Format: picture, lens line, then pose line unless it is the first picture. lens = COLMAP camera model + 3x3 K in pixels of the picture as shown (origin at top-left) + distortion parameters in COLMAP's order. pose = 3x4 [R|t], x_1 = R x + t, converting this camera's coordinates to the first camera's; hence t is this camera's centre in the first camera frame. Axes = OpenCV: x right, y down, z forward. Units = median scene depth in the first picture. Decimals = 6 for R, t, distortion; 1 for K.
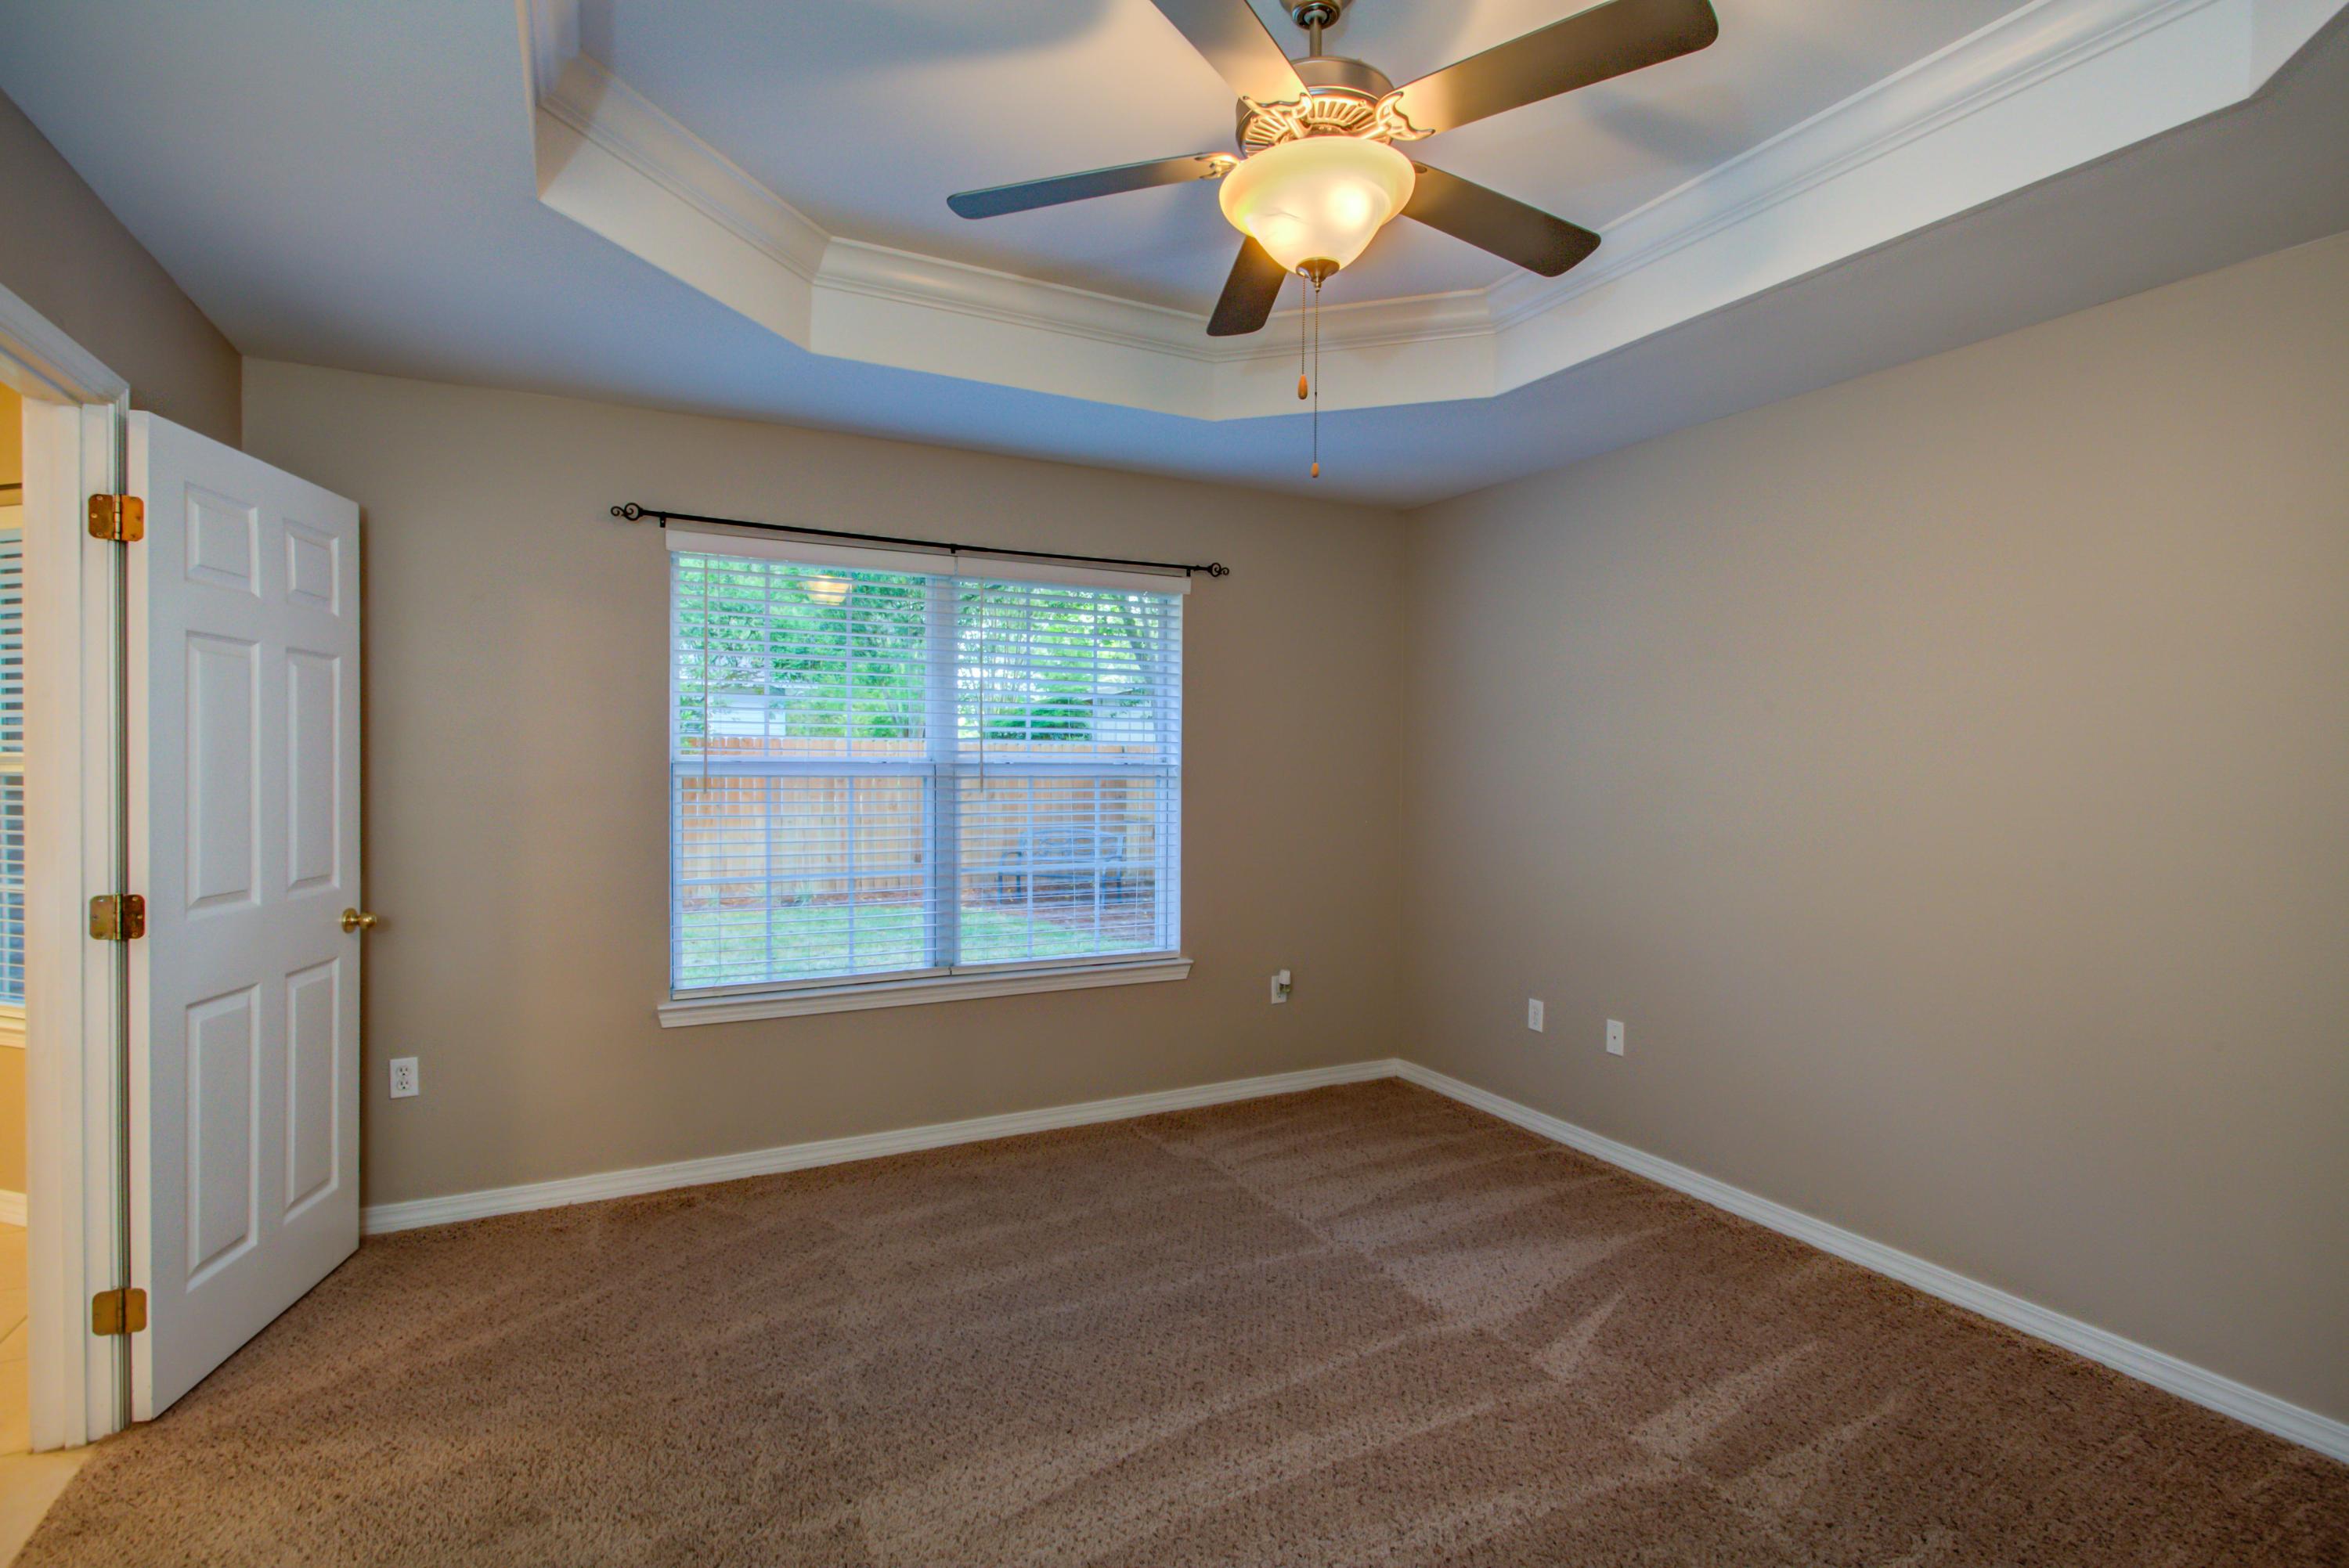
lens RADIAL K [[1119.2, 0, 1172.8], [0, 1119.2, 781.1], [0, 0, 1]] dist [-0.001556, 0.002294]
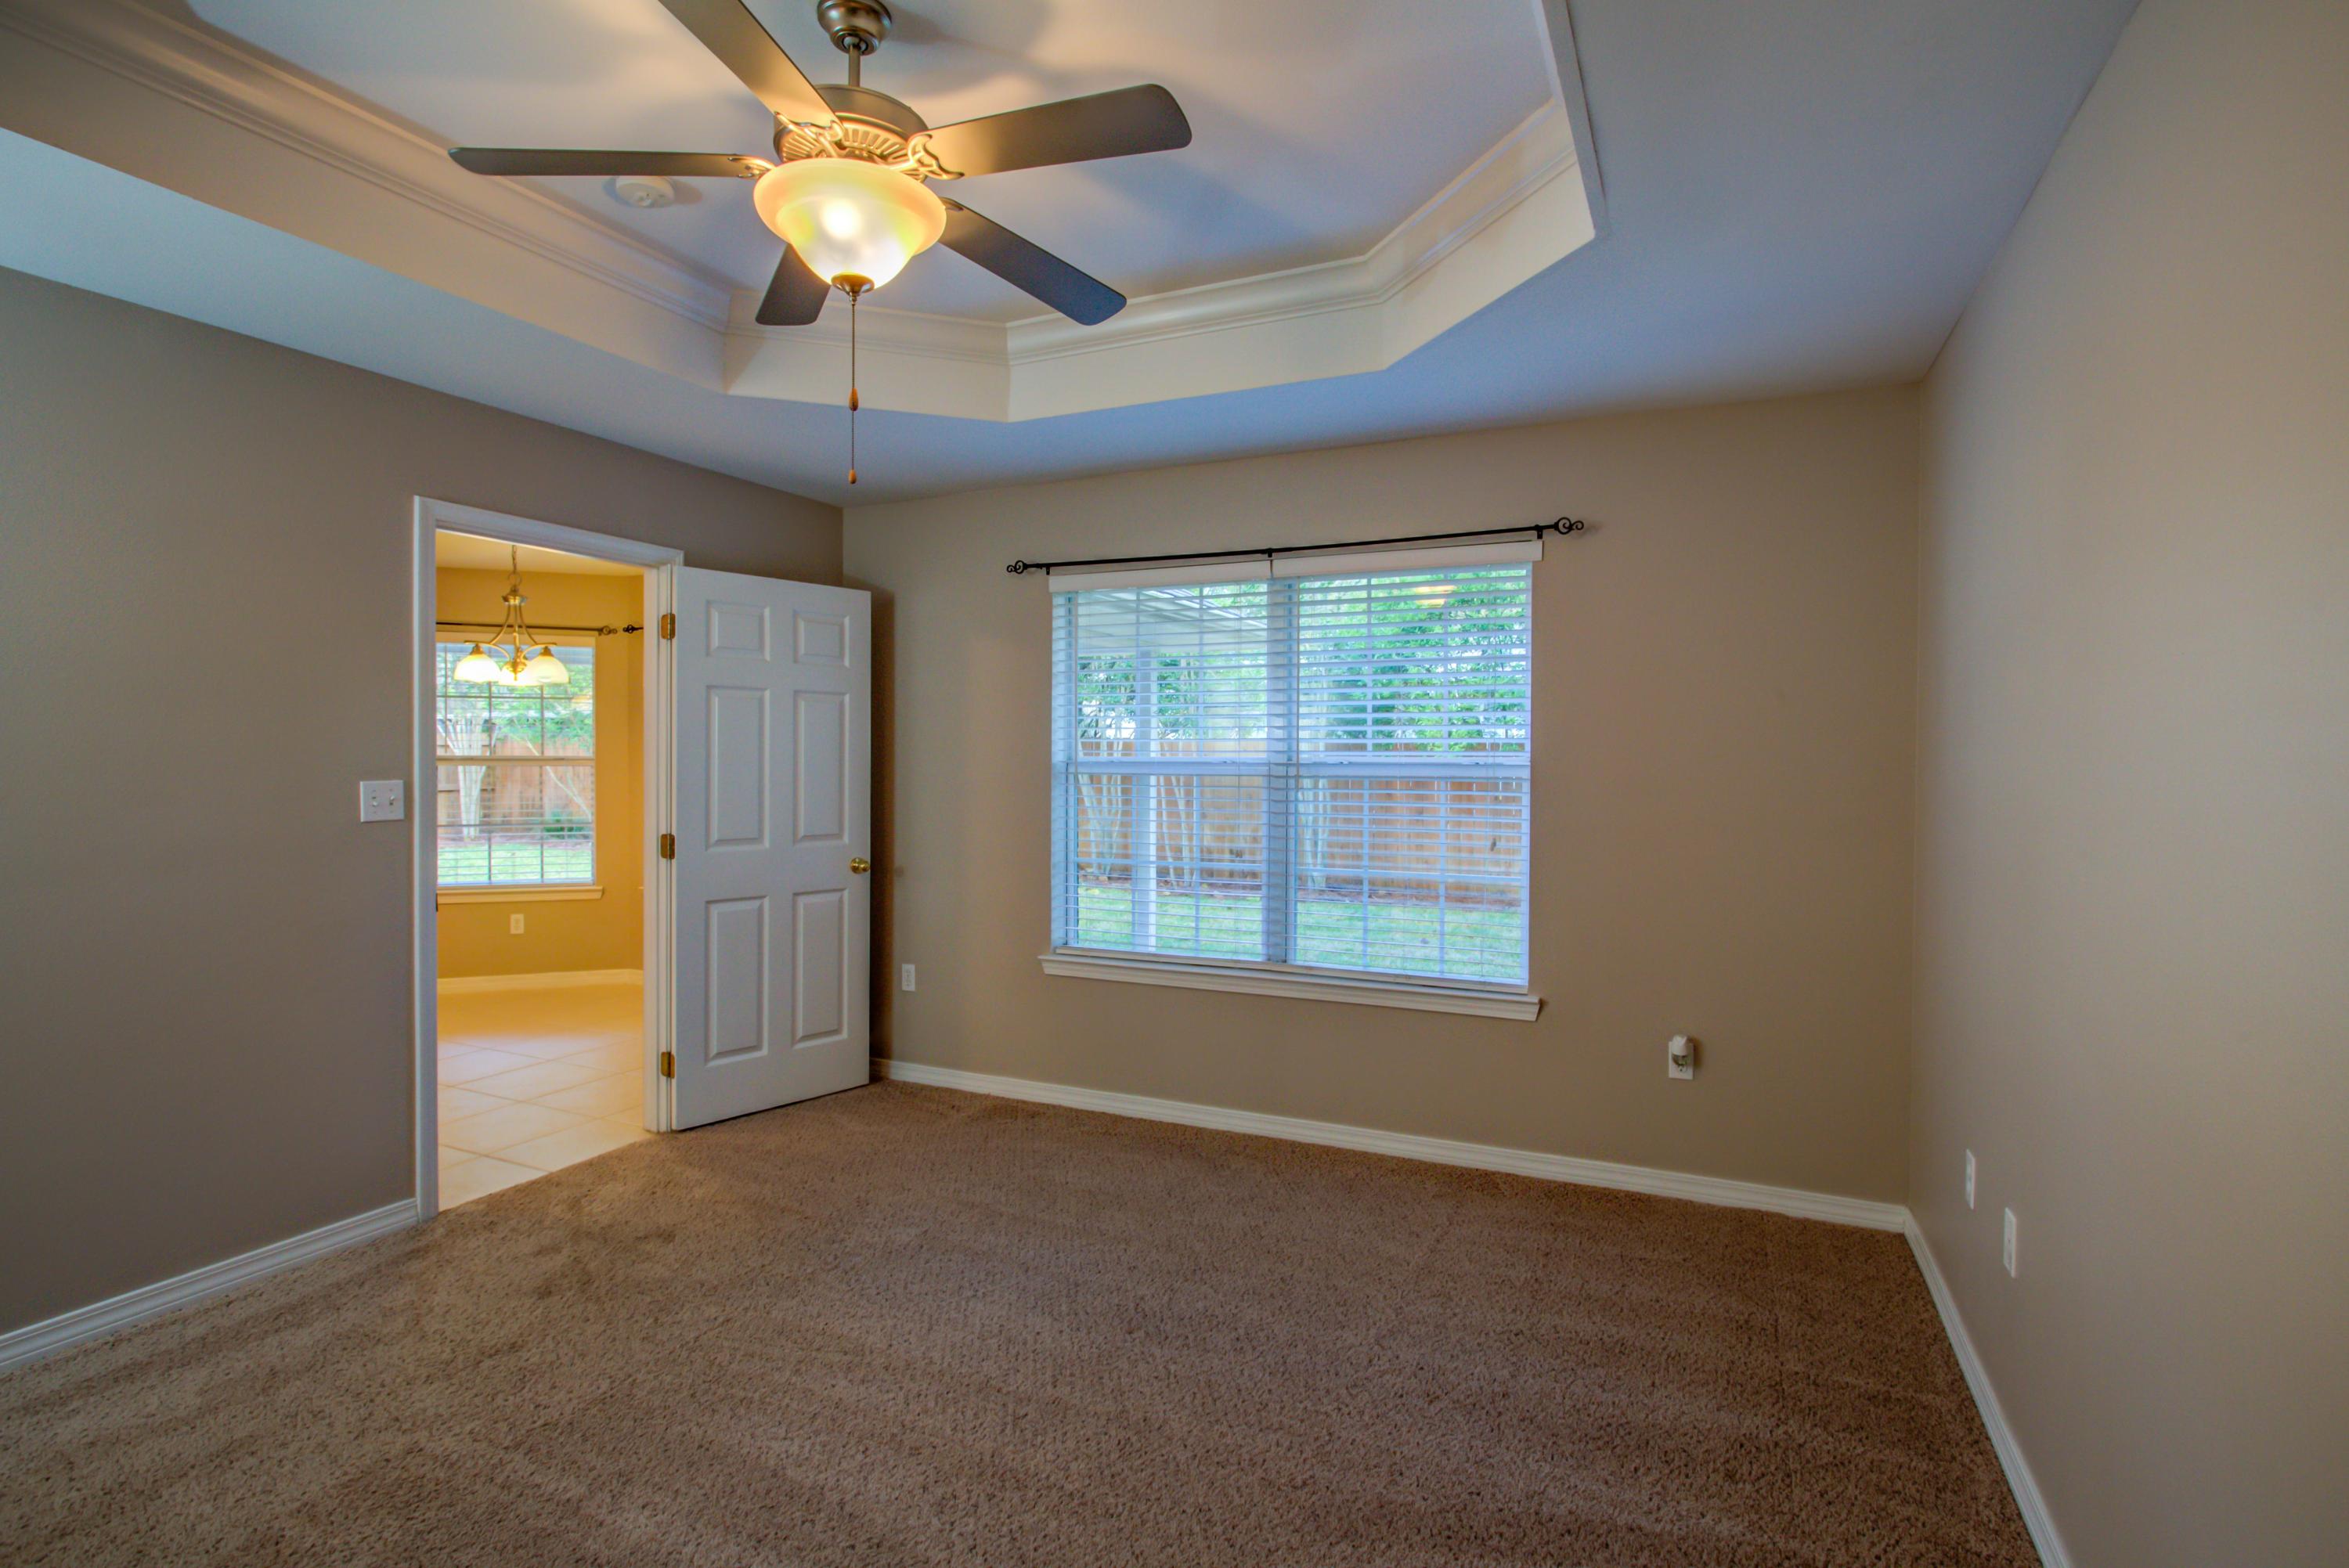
lens RADIAL K [[1134.1, 0, 1174.3], [0, 1134.1, 777.6], [0, 0, 1]] dist [-0.011348, 0.004474]
pose [[0.612502, 0.009992, -0.790406, 0.636093], [-0.014499, 0.999894, 0.001405, -0.003031], [0.790336, 0.010600, 0.612582, 0.333215]]
